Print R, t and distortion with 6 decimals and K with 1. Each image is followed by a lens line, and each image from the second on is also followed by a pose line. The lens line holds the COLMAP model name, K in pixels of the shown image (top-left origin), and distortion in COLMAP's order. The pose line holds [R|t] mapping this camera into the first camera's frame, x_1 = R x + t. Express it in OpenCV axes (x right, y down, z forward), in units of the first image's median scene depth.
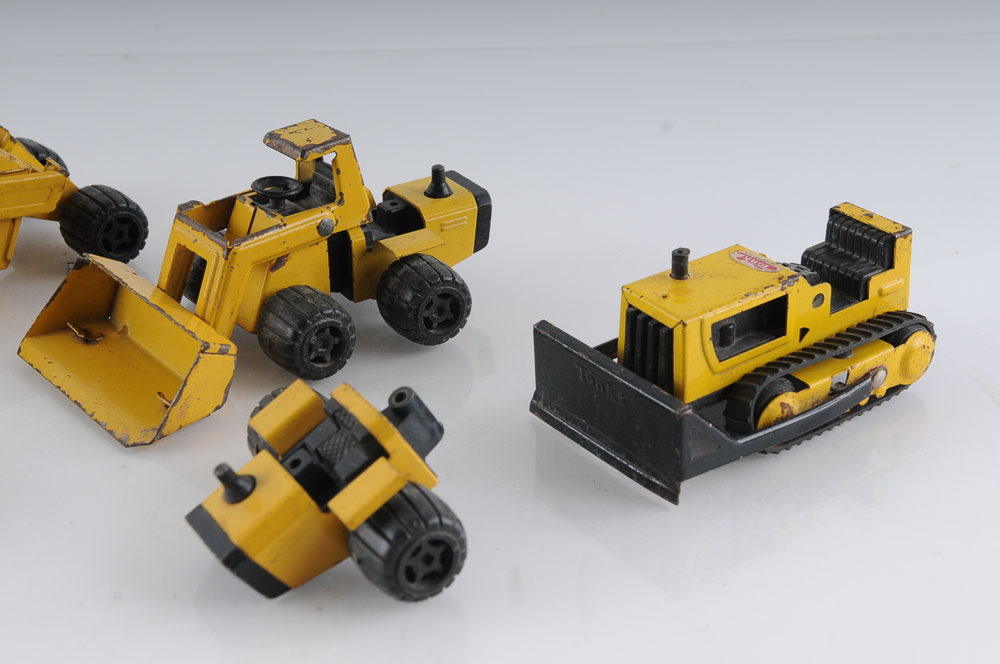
lens RADIAL K [[1770.6, 0, 500.0], [0, 1770.6, 332.0], [0, 0, 1]] dist [0.206200, 0.027254]
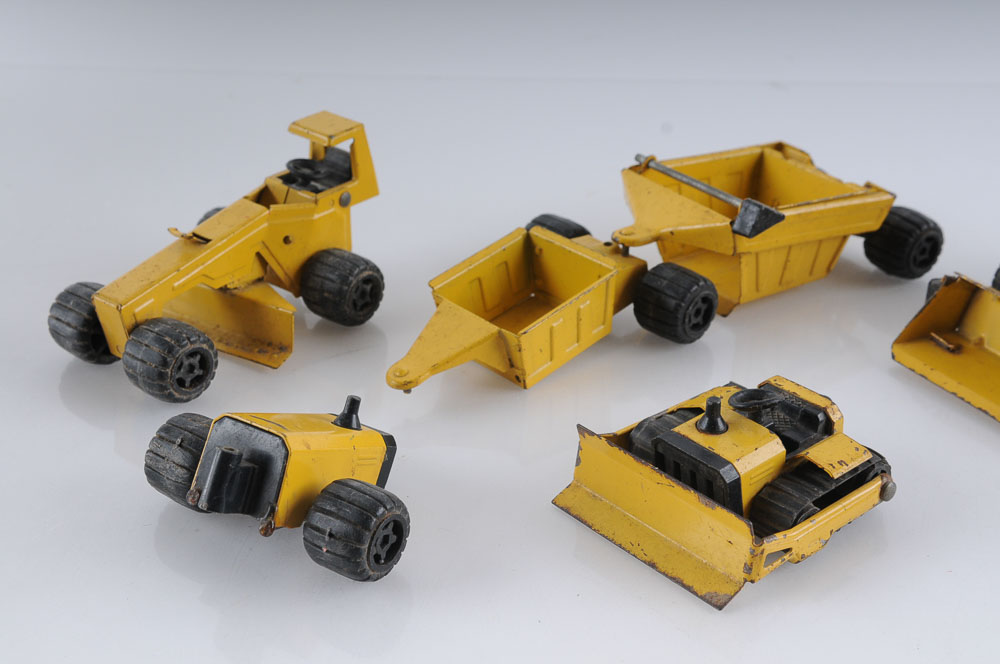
lens RADIAL K [[1467.0, 0, 500.0], [0, 1467.0, 332.0], [0, 0, 1]] dist [0.105903, 0.018045]
pose [[0.994114, 0.057759, -0.091656, -0.454666], [-0.055552, 0.998105, 0.026451, -0.016354], [0.093010, -0.021203, 0.995439, 0.060476]]
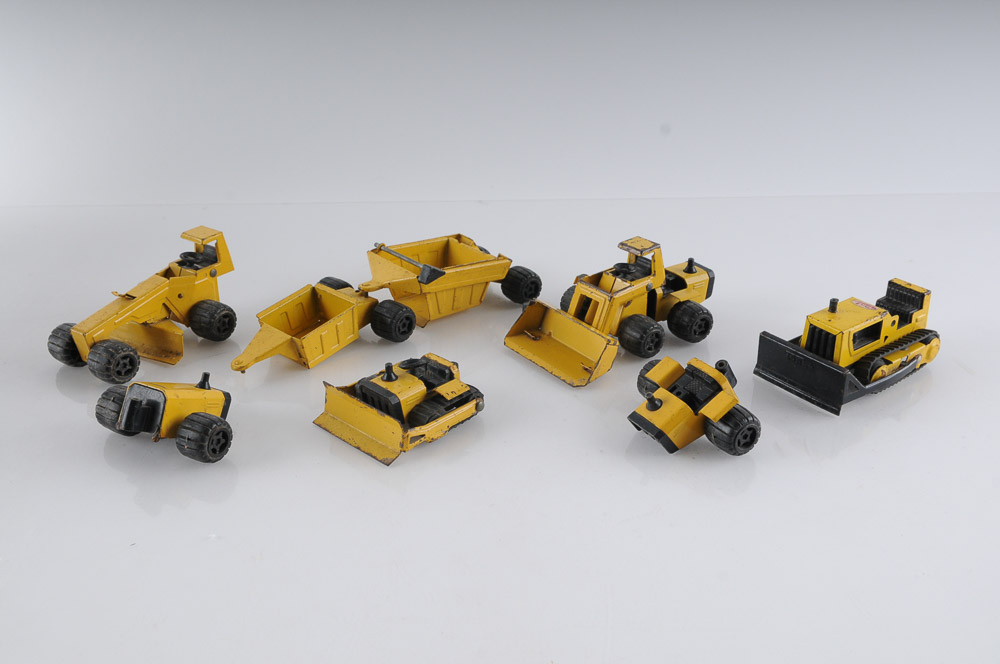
lens RADIAL K [[1015.0, 0, 500.0], [0, 1015.0, 332.0], [0, 0, 1]] dist [0.004635, 0.005473]
pose [[0.999931, 0.010679, -0.004813, -0.283832], [-0.010743, 0.999851, -0.013548, 0.014305], [0.004668, 0.013599, 0.999897, -0.229330]]
